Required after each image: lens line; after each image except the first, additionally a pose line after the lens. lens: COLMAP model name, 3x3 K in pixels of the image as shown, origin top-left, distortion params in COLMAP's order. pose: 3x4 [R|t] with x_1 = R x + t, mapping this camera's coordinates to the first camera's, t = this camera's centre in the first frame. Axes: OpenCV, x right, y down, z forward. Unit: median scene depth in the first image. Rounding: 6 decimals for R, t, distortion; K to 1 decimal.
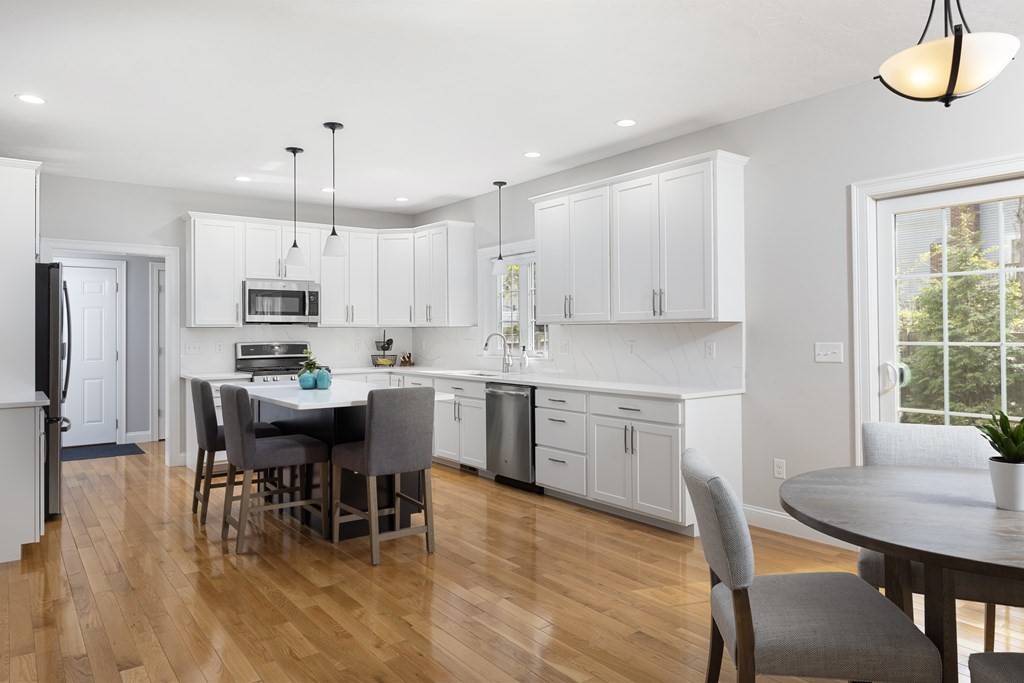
lens RADIAL K [[686.0, 0, 513.0], [0, 686.0, 335.8], [0, 0, 1]] dist [0.002842, 0.000851]
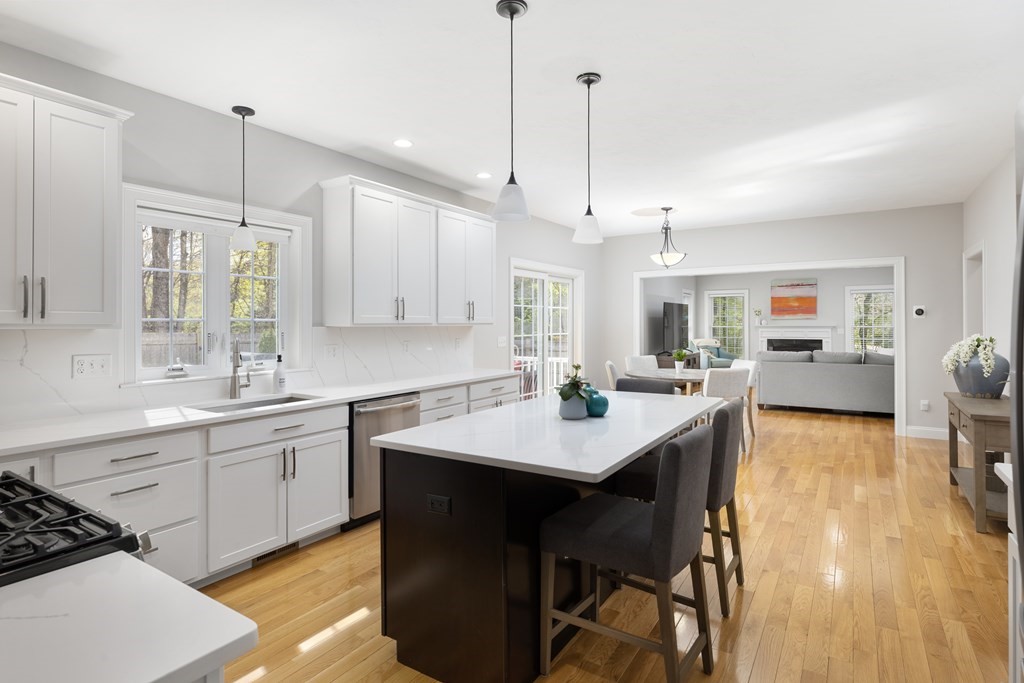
lens RADIAL K [[528.0, 0, 513.2], [0, 528.0, 325.3], [0, 0, 1]] dist [-0.002262, -0.000122]
pose [[-0.345434, 0.003671, 0.938436, -0.692053], [0.011265, 0.999937, 0.000235, -0.016685], [-0.938375, 0.010653, -0.345453, 1.108617]]
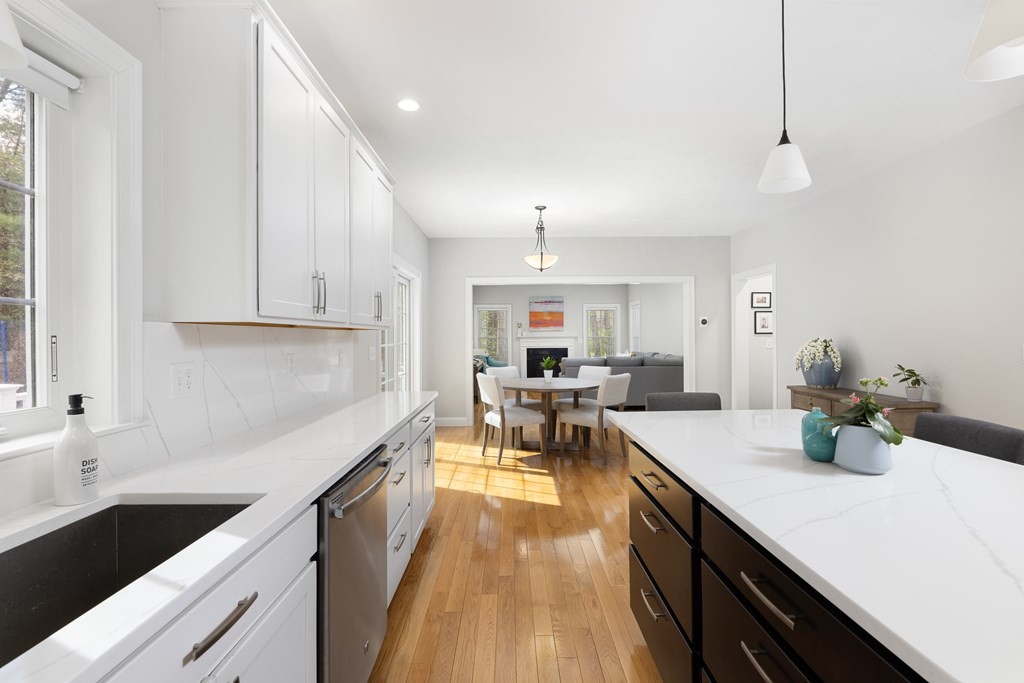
lens RADIAL K [[469.2, 0, 508.6], [0, 469.2, 338.4], [0, 0, 1]] dist [-0.001709, 0.000071]
pose [[-0.797004, 0.009163, 0.603904, -0.256900], [0.015623, 0.999863, 0.005448, -0.005806], [-0.603771, 0.013777, -0.797038, 1.203637]]
